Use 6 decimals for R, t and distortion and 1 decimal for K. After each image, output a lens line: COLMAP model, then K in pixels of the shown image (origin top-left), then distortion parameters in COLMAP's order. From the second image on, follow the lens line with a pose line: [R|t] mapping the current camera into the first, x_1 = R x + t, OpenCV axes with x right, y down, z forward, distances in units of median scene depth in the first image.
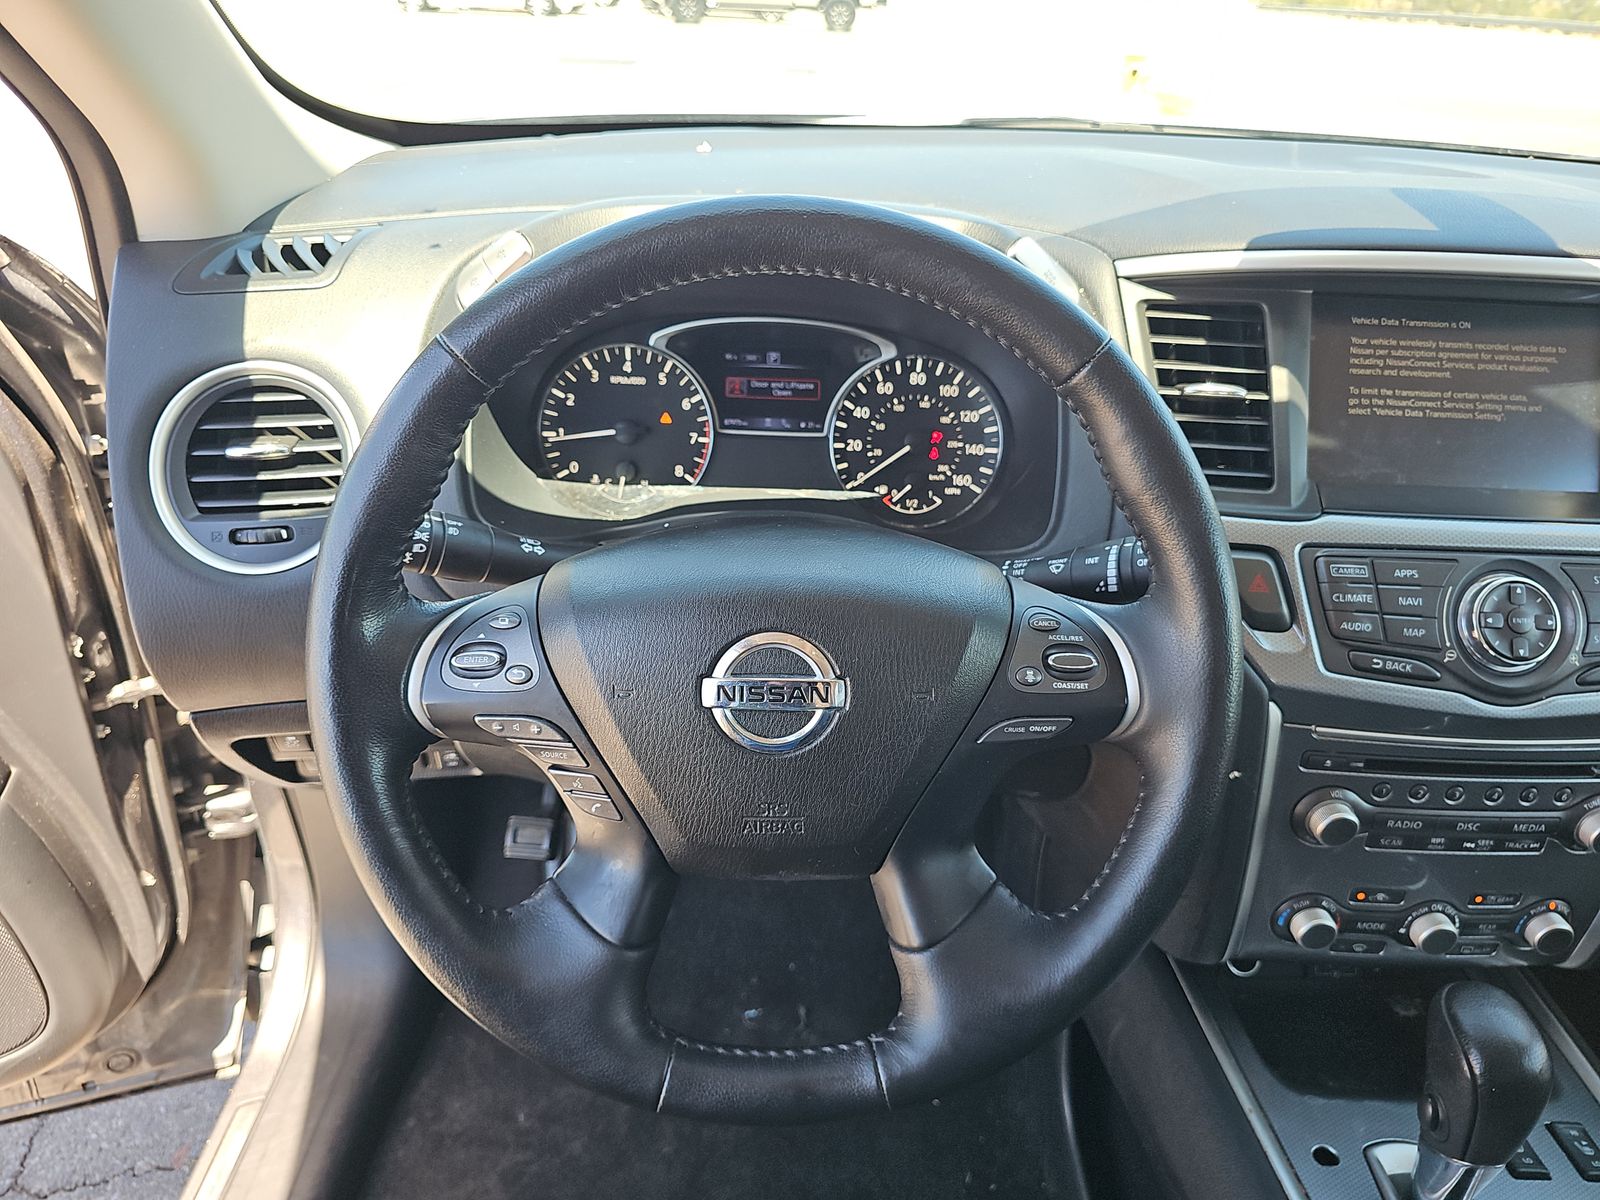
lens RADIAL K [[1101.5, 0, 800.0], [0, 1101.5, 600.0], [0, 0, 1]] dist [0.047823, -0.055979]
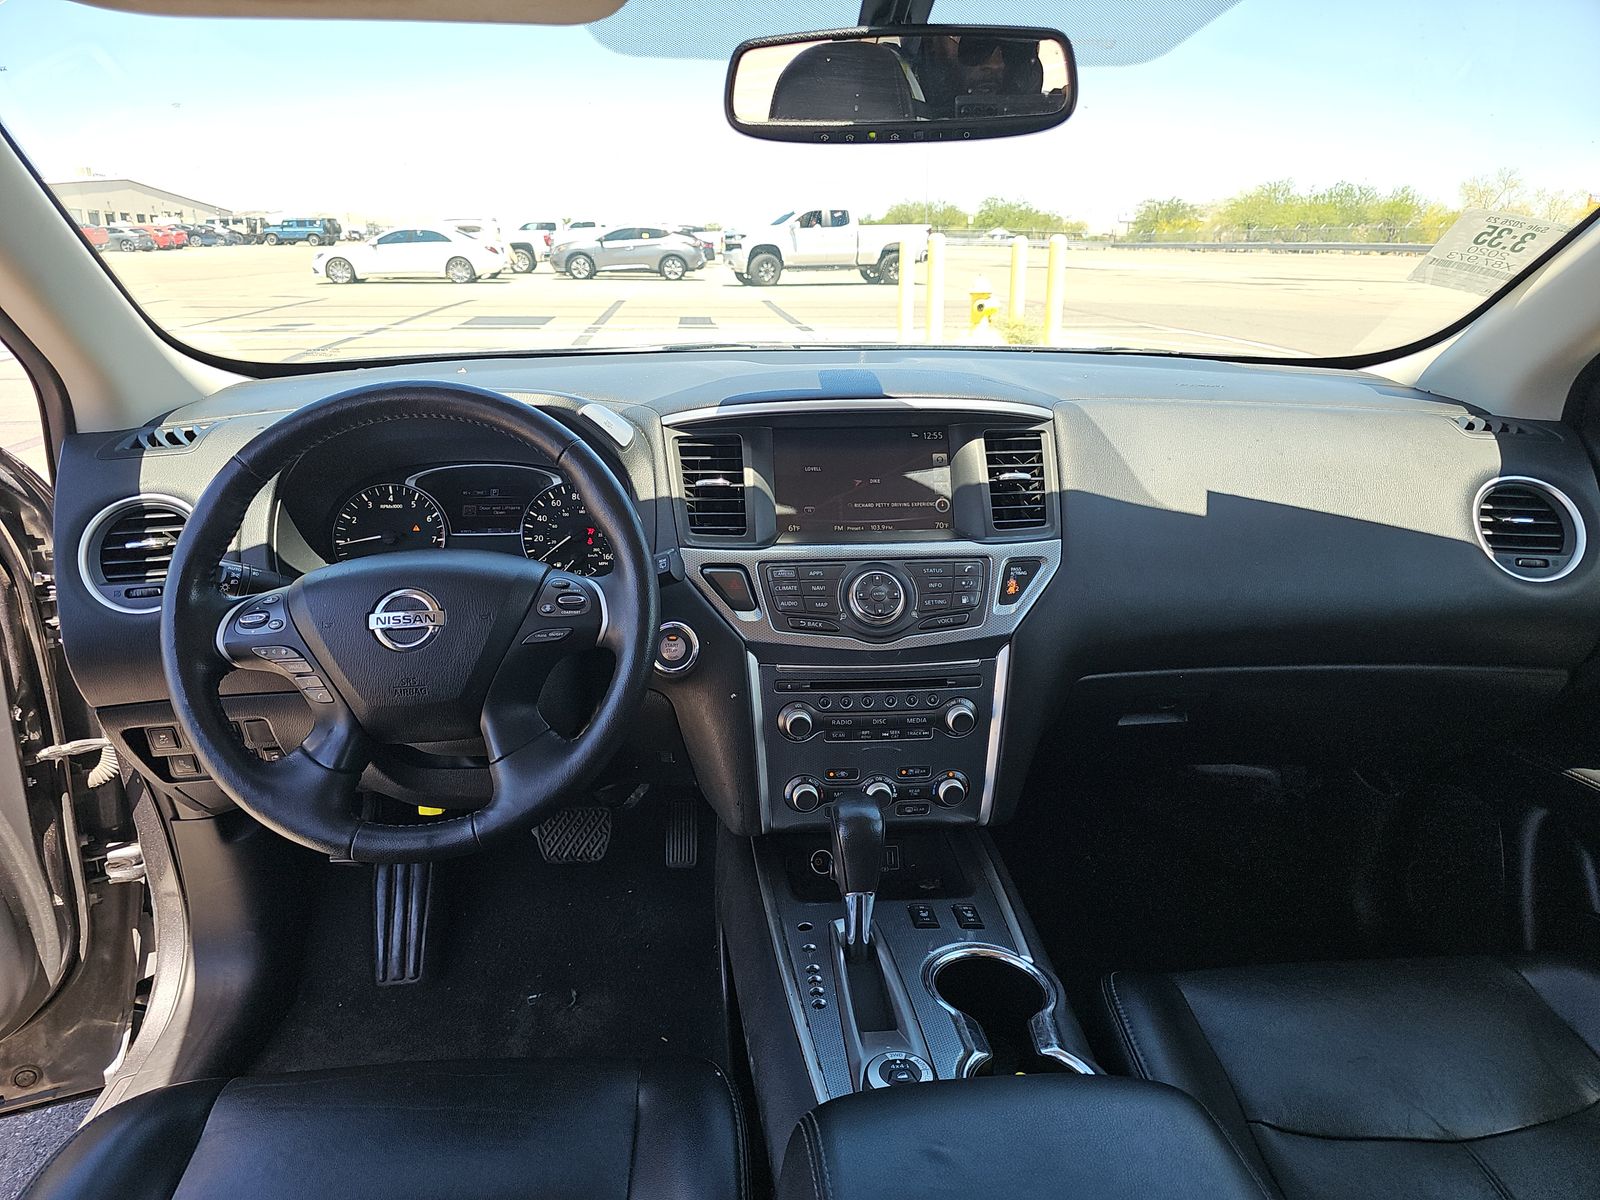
lens RADIAL K [[1089.4, 0, 800.0], [0, 1089.4, 600.0], [0, 0, 1]] dist [0.038557, -0.027697]
pose [[0.996133, -0.061198, 0.063046, 0.323149], [0.072025, 0.979715, -0.187006, 0.271397], [-0.050323, 0.190824, 0.980334, -0.555844]]
